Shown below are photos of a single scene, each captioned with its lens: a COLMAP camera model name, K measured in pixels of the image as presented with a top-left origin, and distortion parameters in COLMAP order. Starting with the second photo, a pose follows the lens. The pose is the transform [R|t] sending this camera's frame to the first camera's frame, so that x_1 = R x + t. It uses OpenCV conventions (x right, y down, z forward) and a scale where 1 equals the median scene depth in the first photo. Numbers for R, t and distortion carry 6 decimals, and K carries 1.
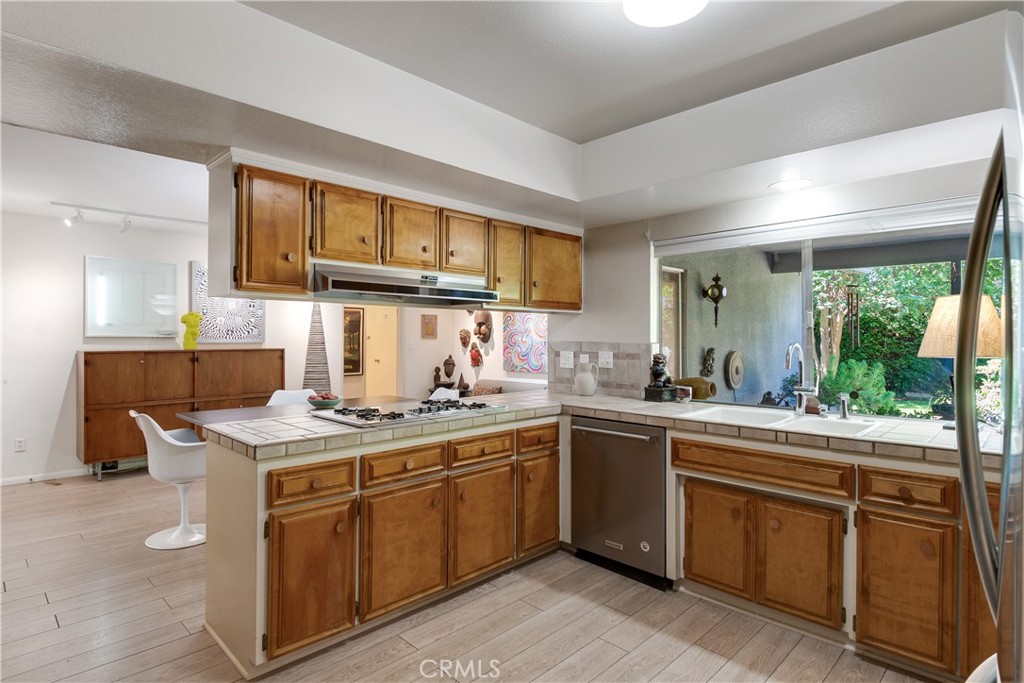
lens RADIAL K [[539.8, 0, 511.2], [0, 539.8, 341.1], [0, 0, 1]] dist [-0.002637, -0.000328]
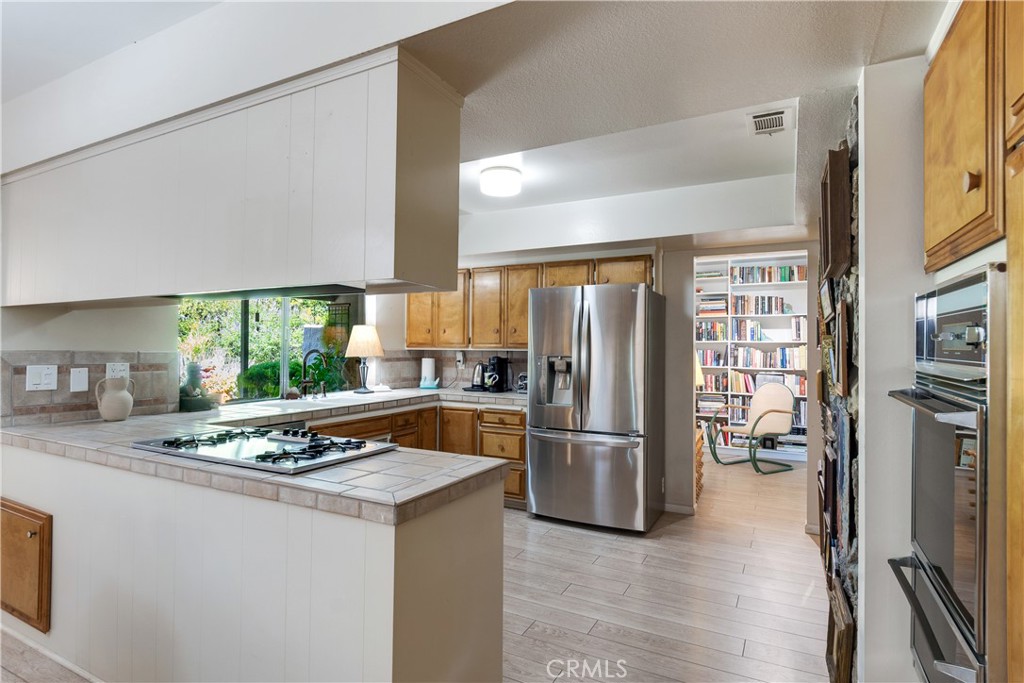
lens RADIAL K [[539.8, 0, 509.6], [0, 539.8, 340.9], [0, 0, 1]] dist [-0.002637, -0.000328]
pose [[-0.292120, 0.002218, 0.956379, -0.785386], [-0.005123, 0.999979, -0.003883, -0.013877], [-0.956368, -0.006034, -0.292102, 0.697333]]
